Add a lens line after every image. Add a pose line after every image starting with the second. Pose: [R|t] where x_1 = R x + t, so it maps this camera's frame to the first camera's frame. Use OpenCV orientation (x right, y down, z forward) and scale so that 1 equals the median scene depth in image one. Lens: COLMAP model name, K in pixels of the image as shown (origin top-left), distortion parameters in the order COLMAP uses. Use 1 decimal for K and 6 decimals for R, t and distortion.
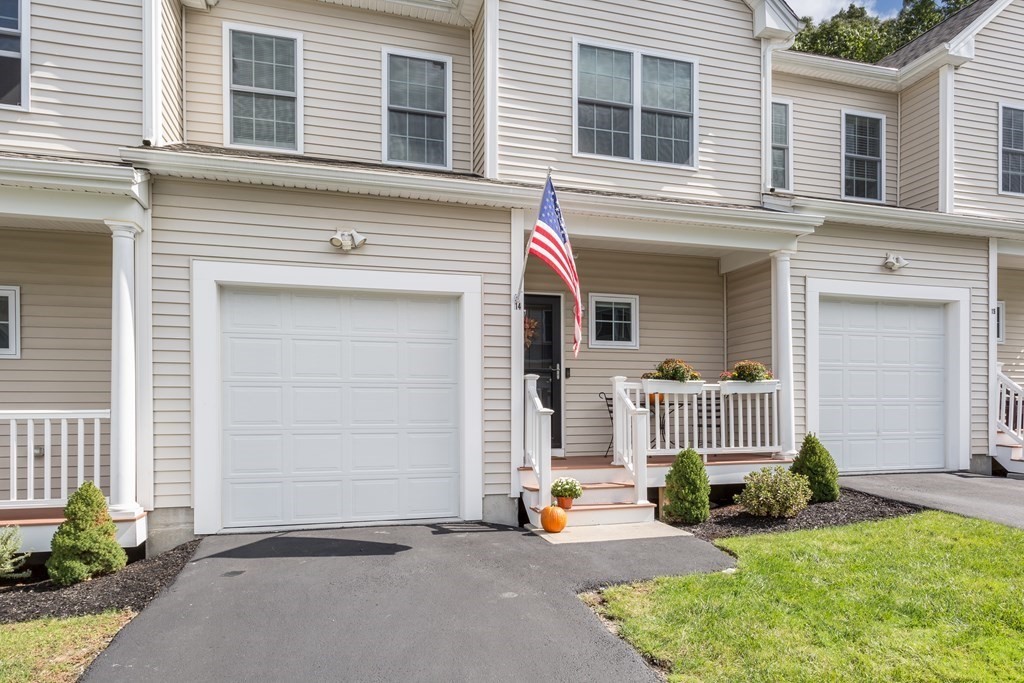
lens RADIAL K [[573.0, 0, 515.4], [0, 573.0, 400.8], [0, 0, 1]] dist [0.000720, 0.000244]
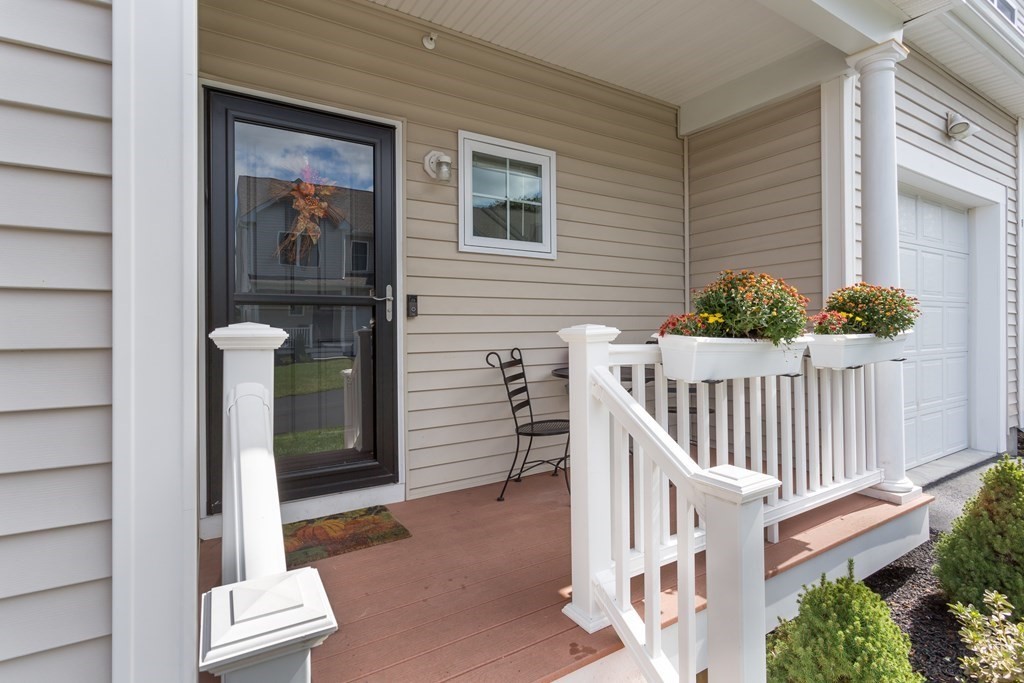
lens RADIAL K [[502.2, 0, 512.1], [0, 502.2, 327.3], [0, 0, 1]] dist [0.000052, 0.000041]
pose [[0.952006, -0.004159, 0.306051, 0.046980], [0.002066, 0.999972, 0.007162, -0.035454], [-0.306073, -0.006186, 0.951988, 0.615068]]
